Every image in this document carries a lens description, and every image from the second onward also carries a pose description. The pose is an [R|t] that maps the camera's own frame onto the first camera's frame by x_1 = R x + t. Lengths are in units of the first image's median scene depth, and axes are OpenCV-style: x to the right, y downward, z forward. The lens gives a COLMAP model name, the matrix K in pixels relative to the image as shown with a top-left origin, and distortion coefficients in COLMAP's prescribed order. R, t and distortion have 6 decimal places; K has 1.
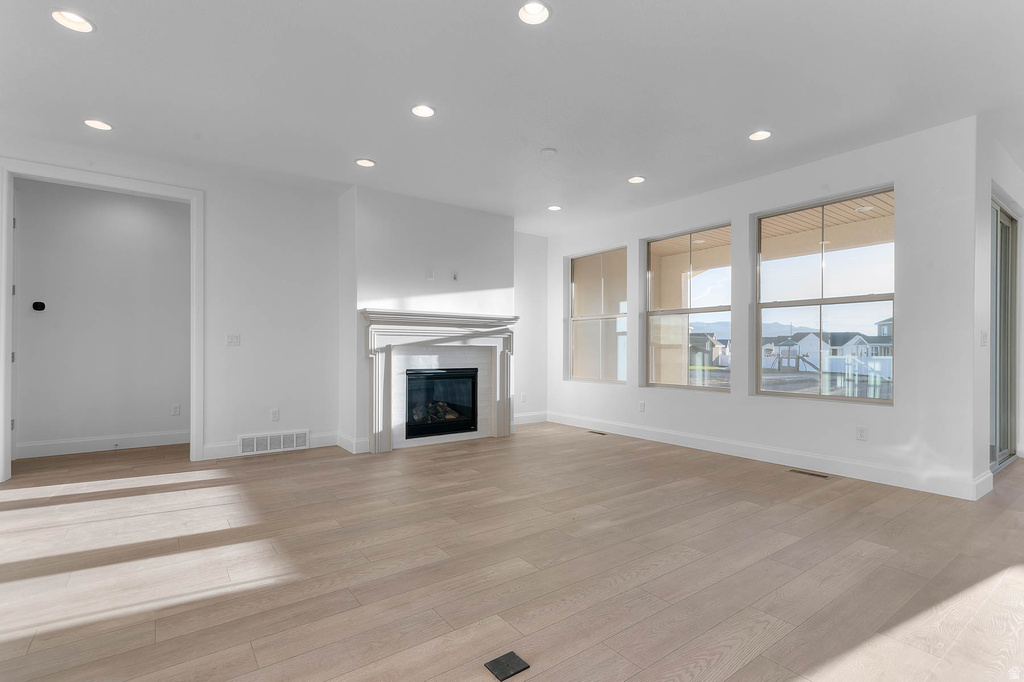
lens RADIAL K [[476.9, 0, 512.9], [0, 476.9, 348.8], [0, 0, 1]] dist [-0.000479, -0.000086]
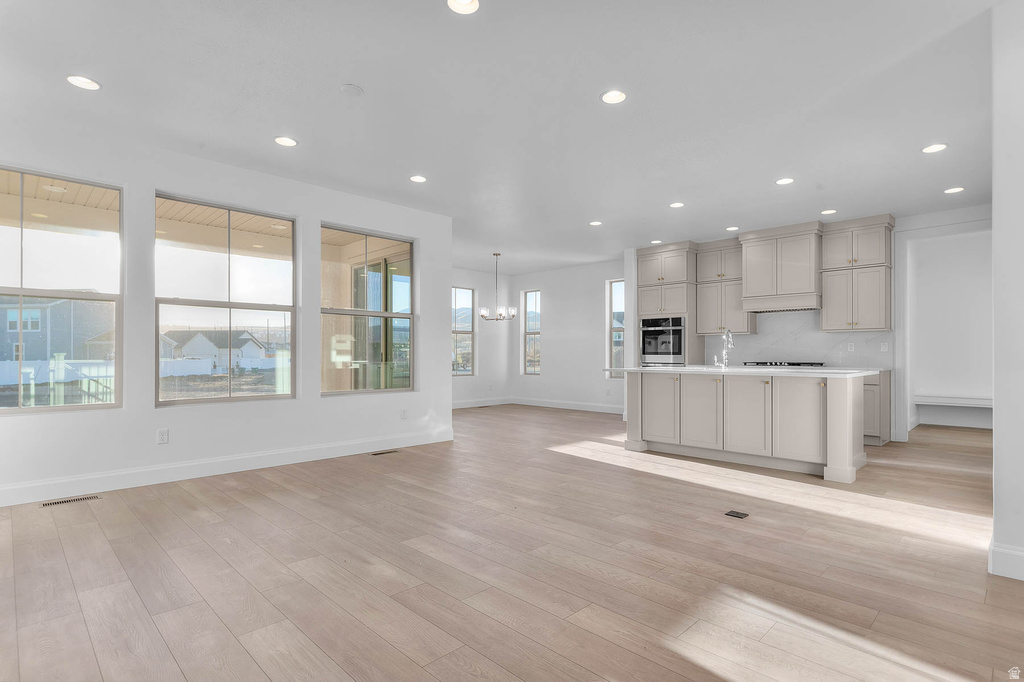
lens RADIAL K [[524.3, 0, 511.6], [0, 524.3, 346.7], [0, 0, 1]] dist [-0.003514, -0.000425]
pose [[-0.140386, 0.008952, 0.990056, -1.150802], [-0.000908, 0.999958, -0.009170, -0.006257], [-0.990096, -0.002186, -0.140372, 1.259557]]
